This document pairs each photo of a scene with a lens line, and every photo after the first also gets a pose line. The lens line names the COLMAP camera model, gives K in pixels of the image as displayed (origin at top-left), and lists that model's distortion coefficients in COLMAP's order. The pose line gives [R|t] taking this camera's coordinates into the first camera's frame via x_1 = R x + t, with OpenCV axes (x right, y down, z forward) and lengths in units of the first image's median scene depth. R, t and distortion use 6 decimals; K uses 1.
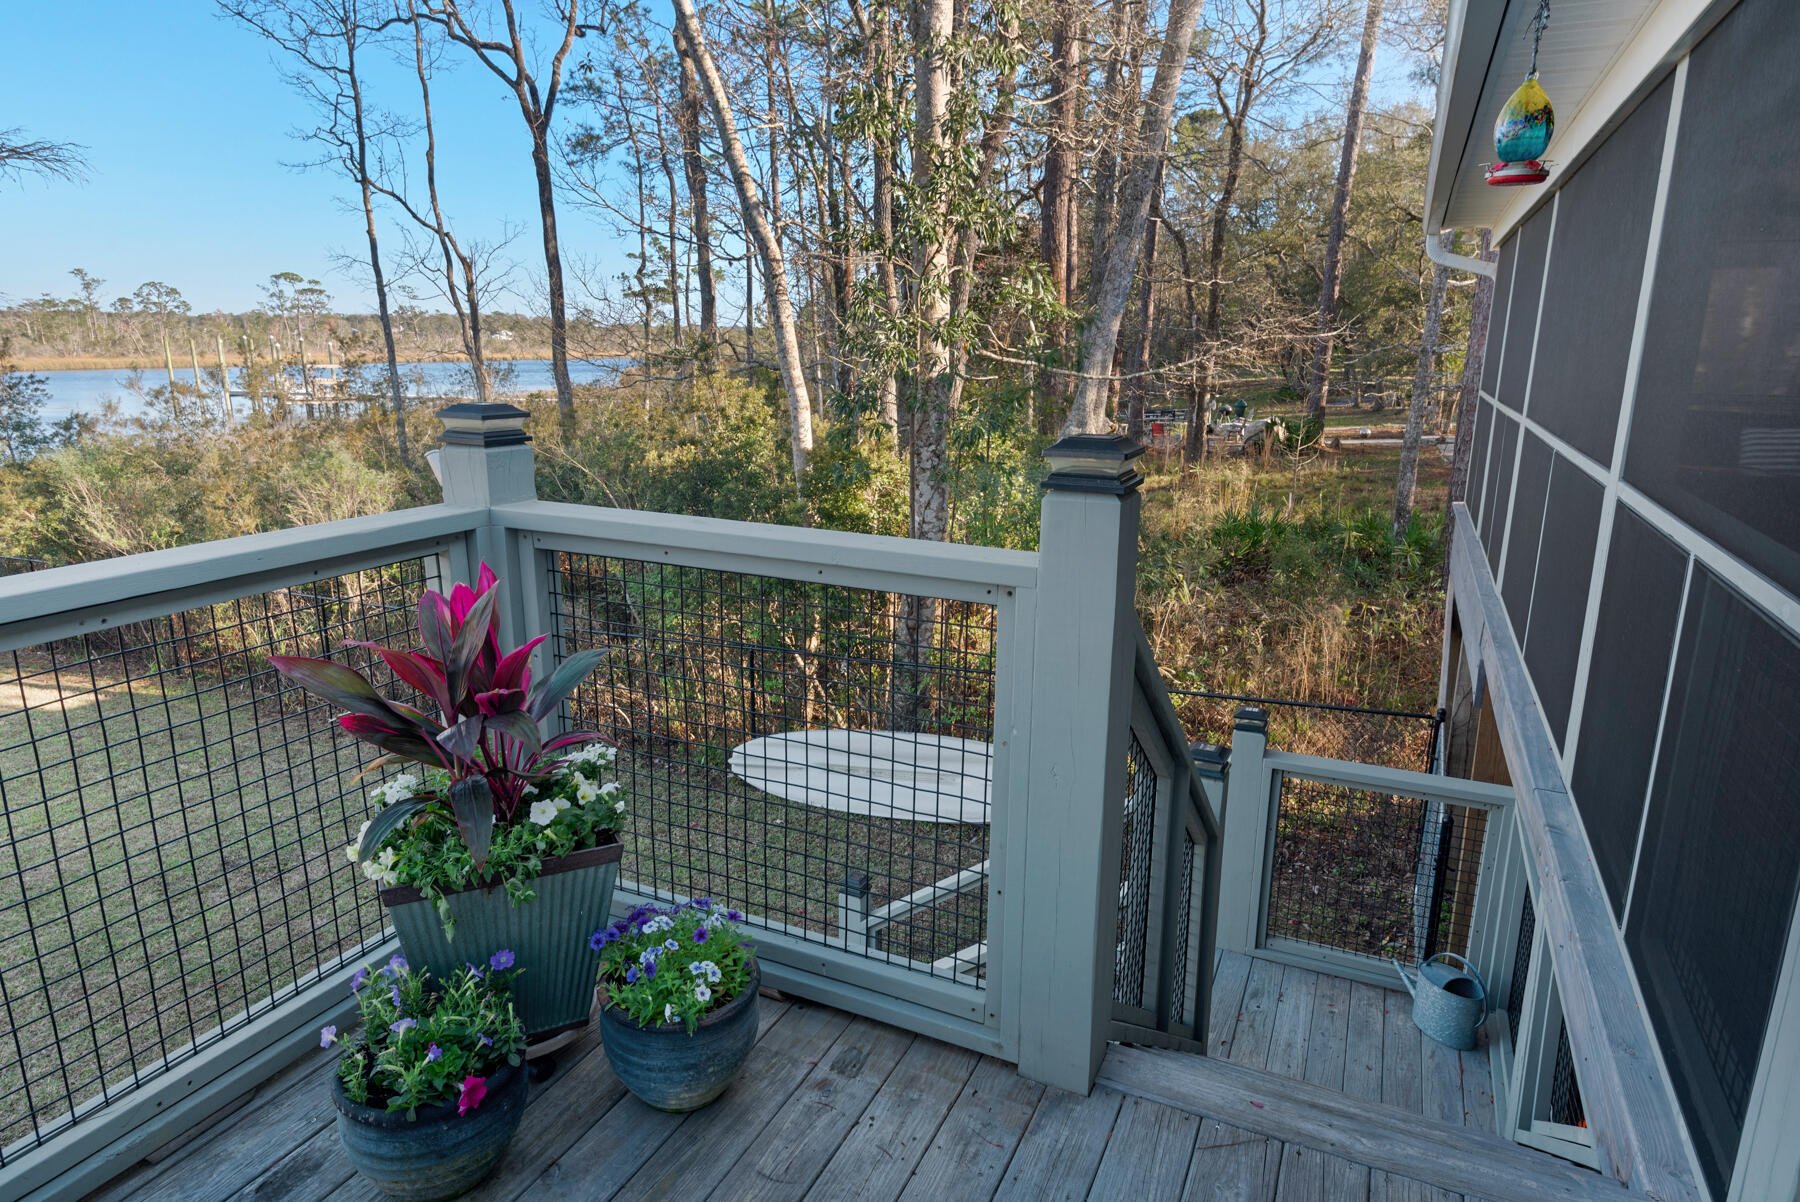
lens RADIAL K [[1050.3, 0, 896.7], [0, 1050.3, 598.8], [0, 0, 1]] dist [-0.002373, -0.001801]
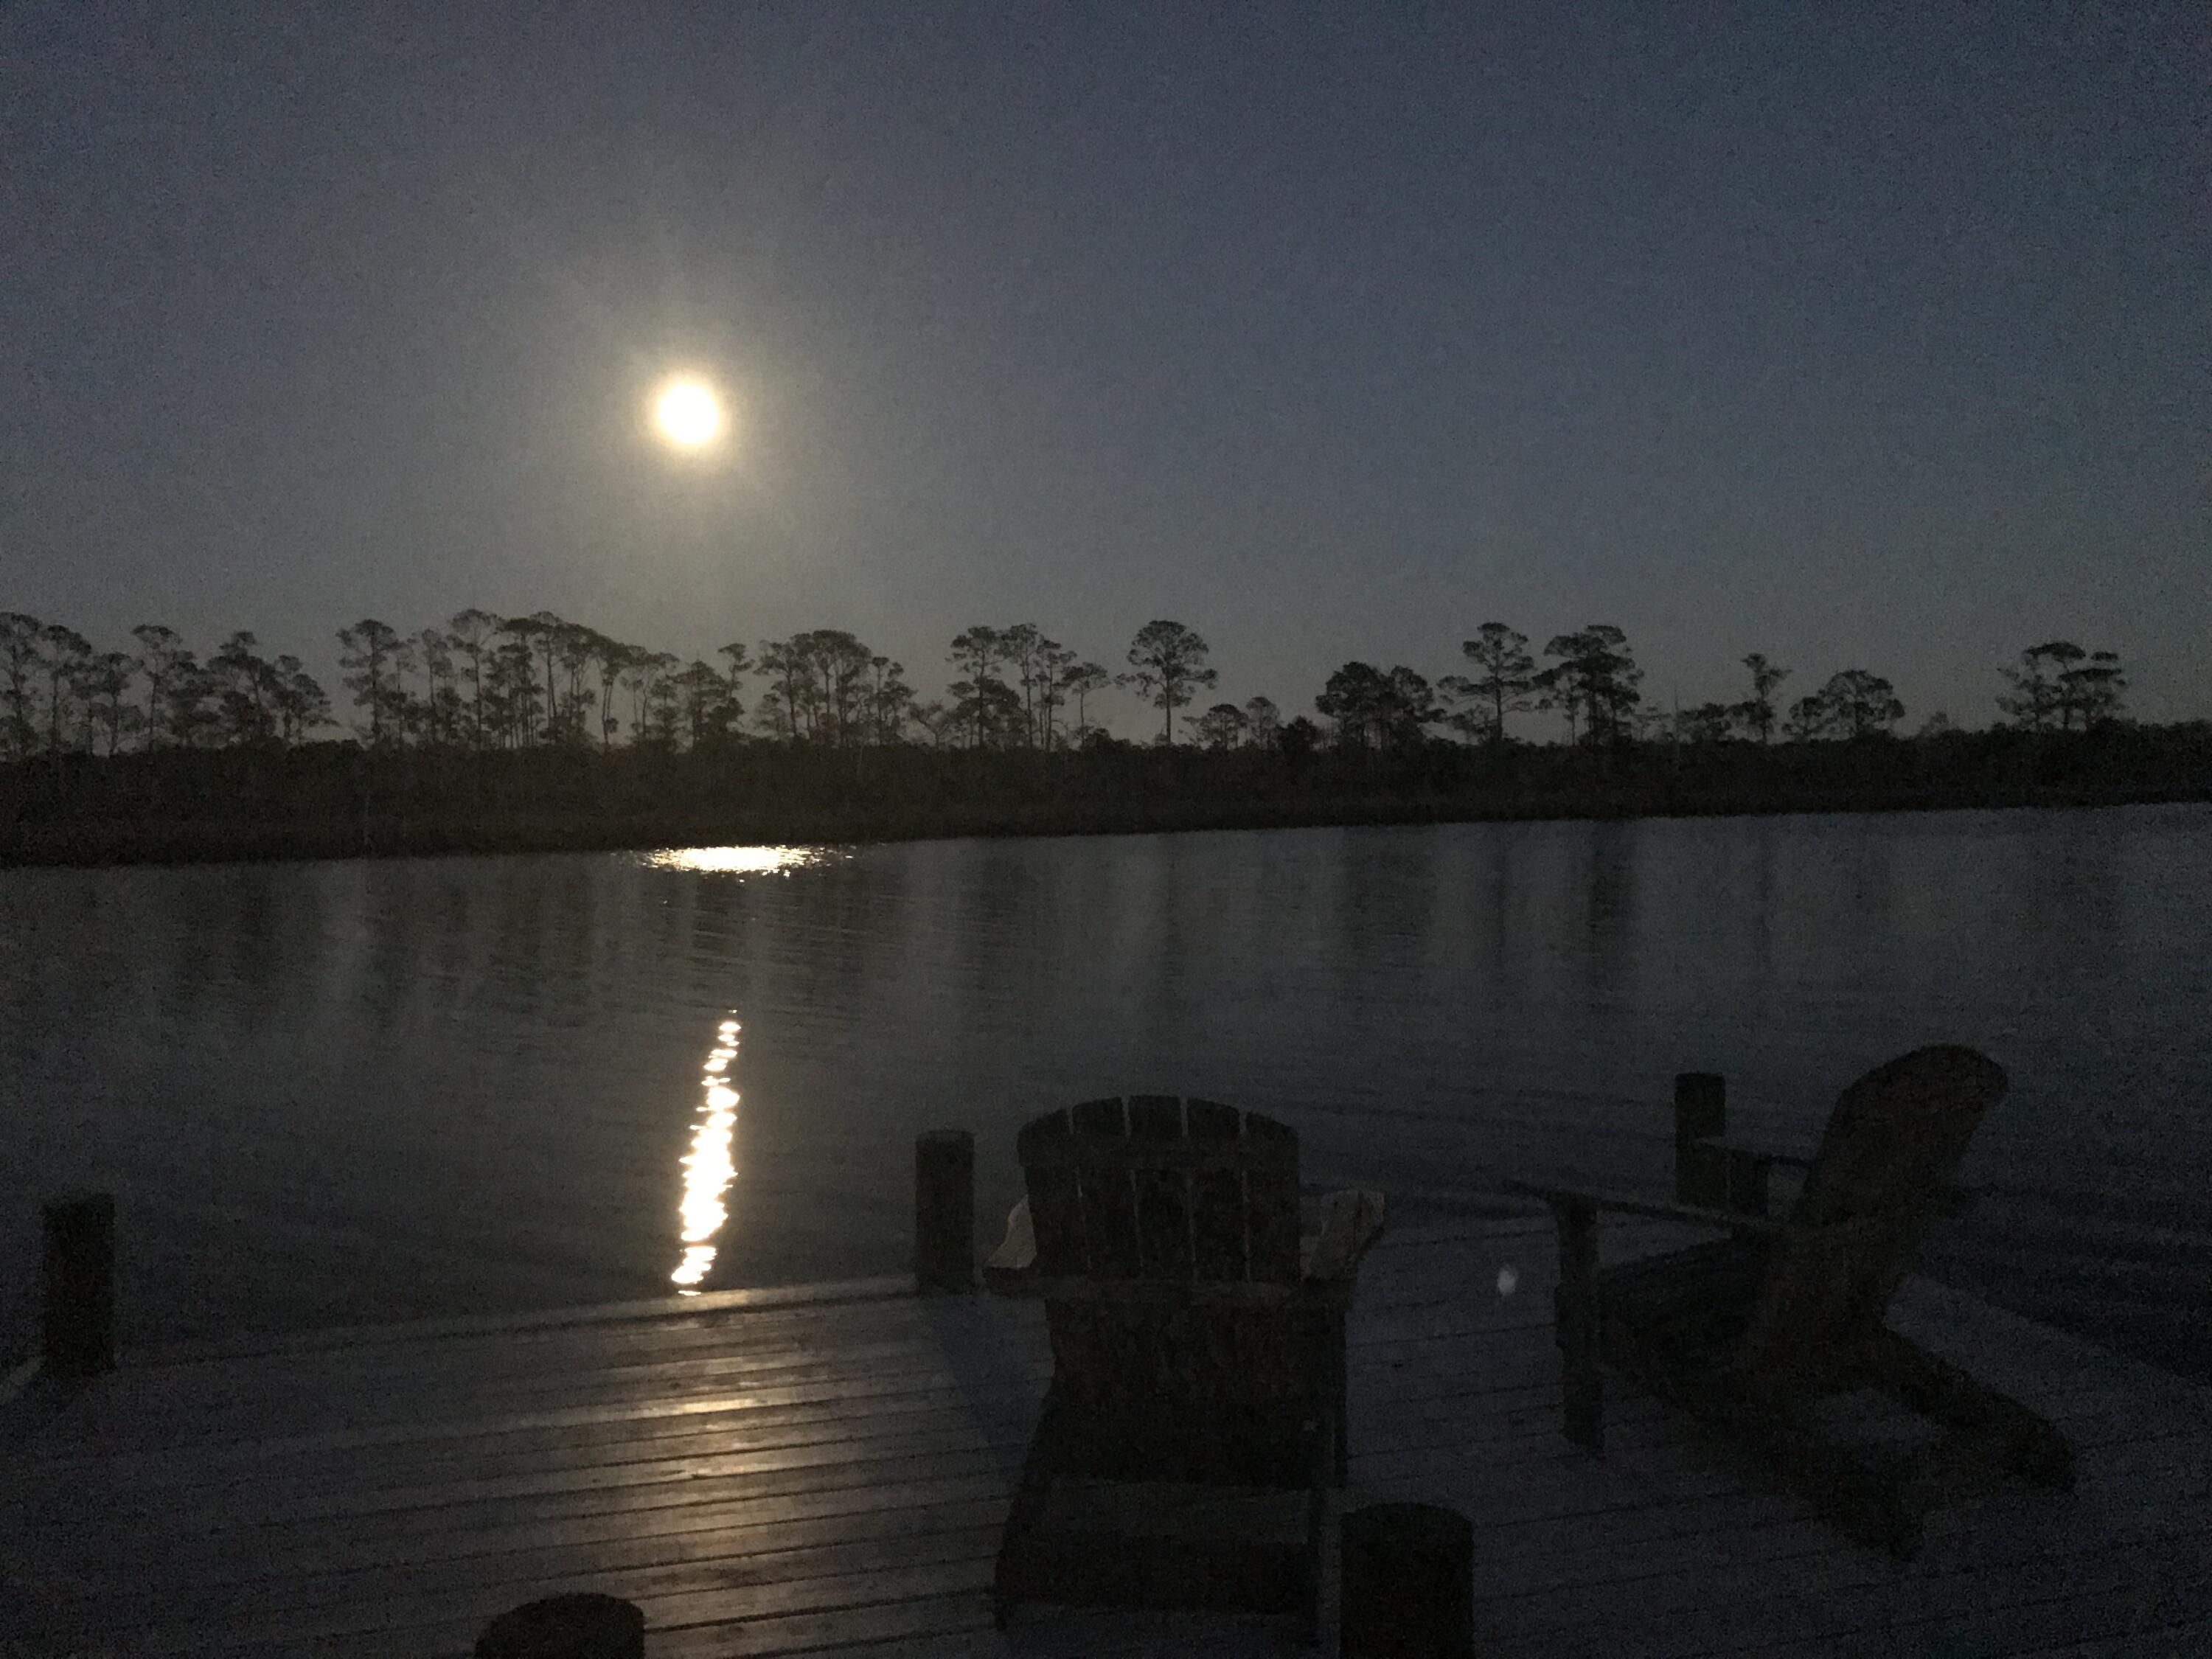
lens RADIAL K [[1581.3, 0, 1058.4], [0, 1581.3, 880.5], [0, 0, 1]] dist [0.048643, -0.023220]
pose [[0.604918, 0.025314, -0.795886, -0.242502], [-0.168976, 0.980812, -0.097235, -0.022116], [0.778153, 0.193304, 0.597588, 0.129059]]
